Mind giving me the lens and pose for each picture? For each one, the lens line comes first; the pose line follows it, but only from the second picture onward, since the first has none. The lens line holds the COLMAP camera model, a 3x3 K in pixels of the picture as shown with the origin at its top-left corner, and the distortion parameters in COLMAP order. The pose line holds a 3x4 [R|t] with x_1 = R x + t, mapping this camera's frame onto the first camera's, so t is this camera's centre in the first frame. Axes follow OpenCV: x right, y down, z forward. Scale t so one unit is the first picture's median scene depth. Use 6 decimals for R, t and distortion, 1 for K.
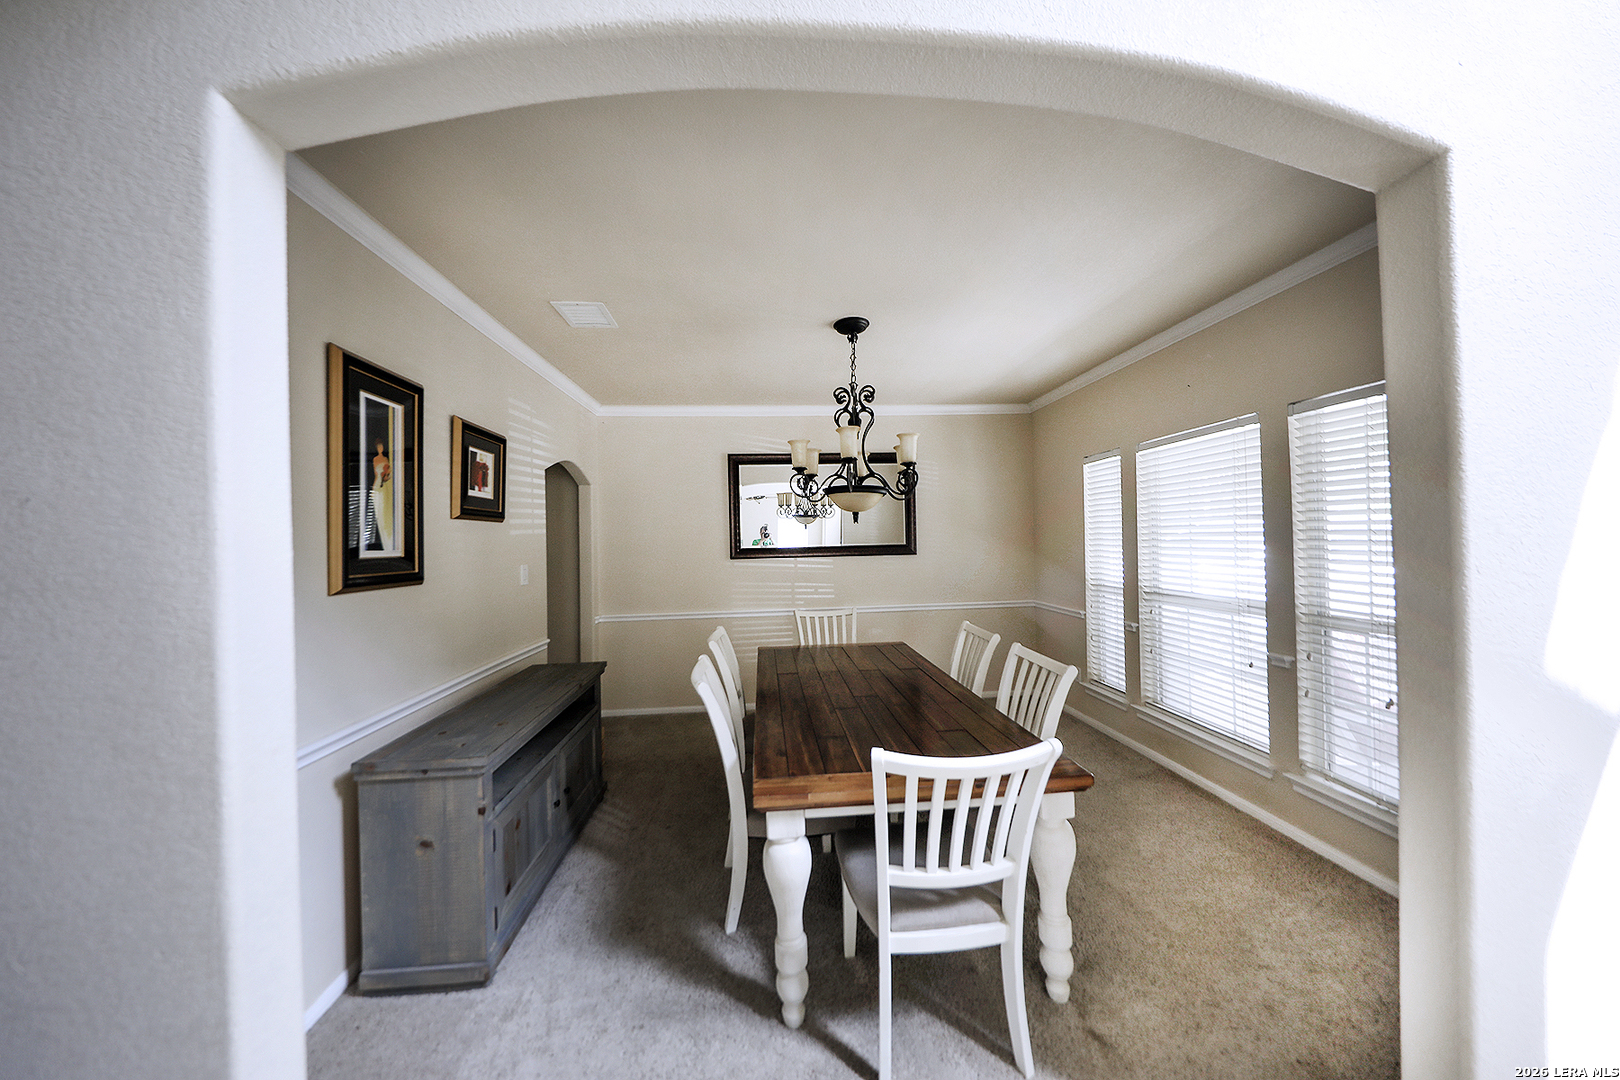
lens RADIAL K [[515.0, 0, 804.1], [0, 515.0, 537.1], [0, 0, 1]] dist [-0.003707, -0.001053]
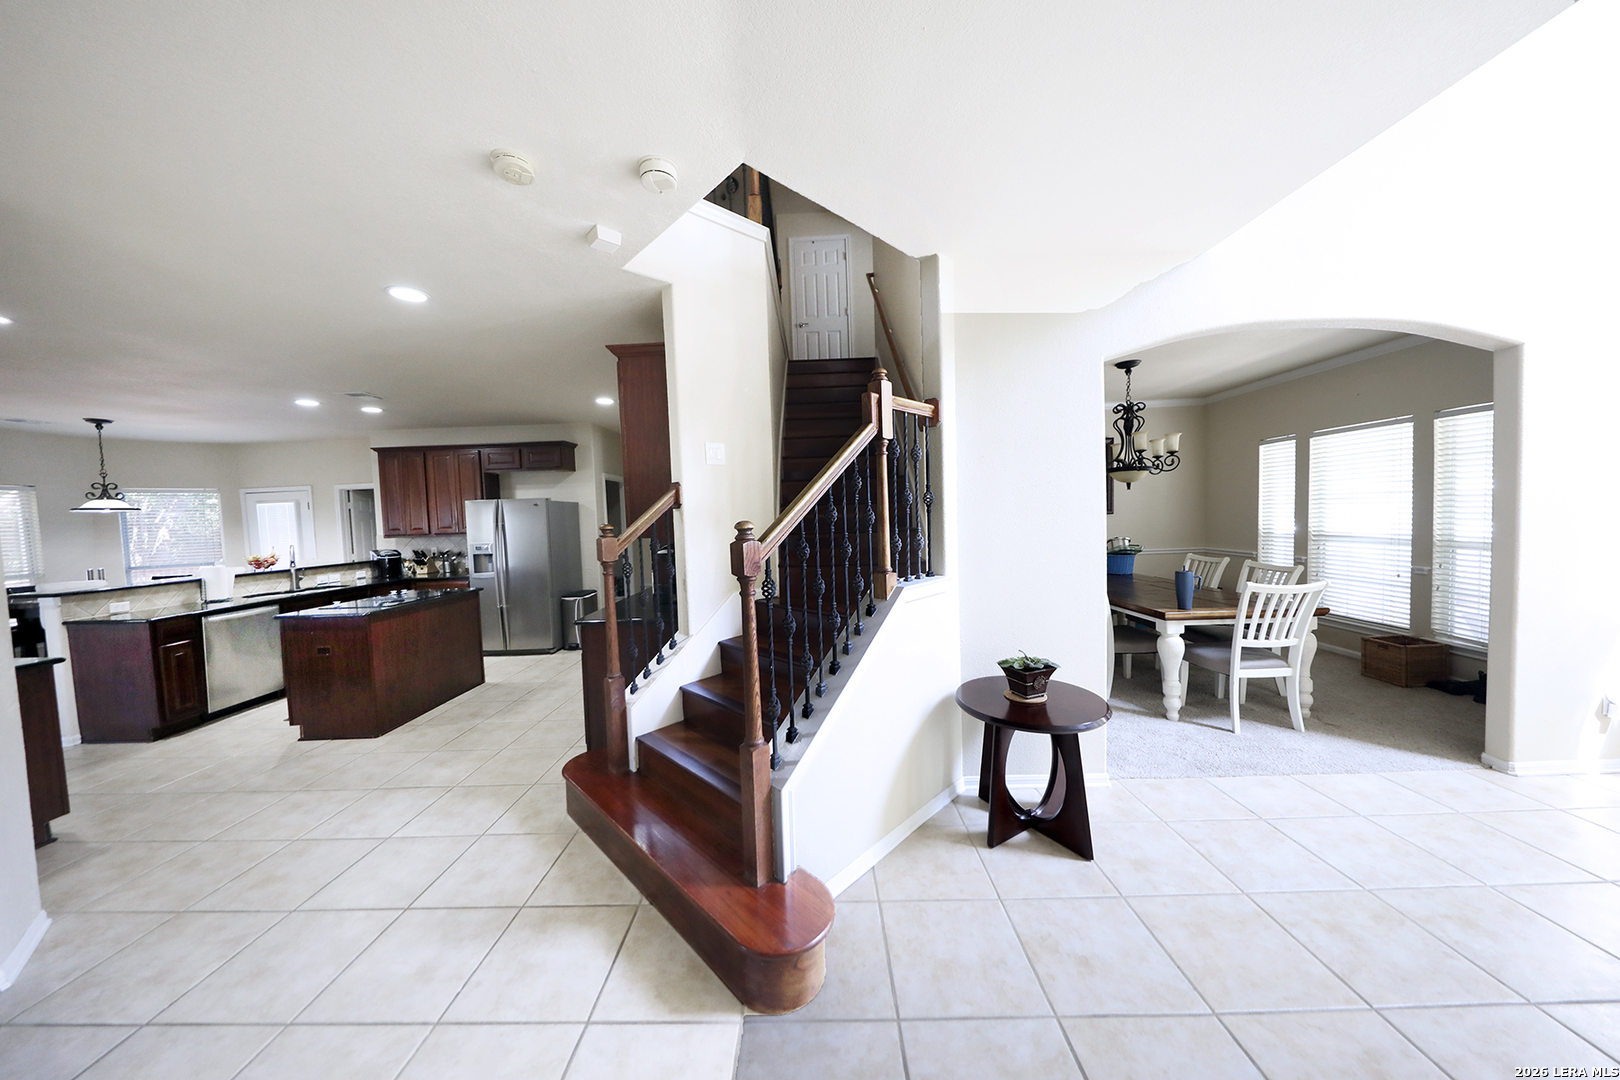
lens RADIAL K [[515.0, 0, 807.4], [0, 515.0, 538.8], [0, 0, 1]] dist [-0.003707, -0.001053]
pose [[0.995361, -0.007438, -0.095922, -0.870079], [0.012480, 0.998565, 0.052070, 0.033376], [0.095397, -0.053025, 0.994026, -0.809600]]
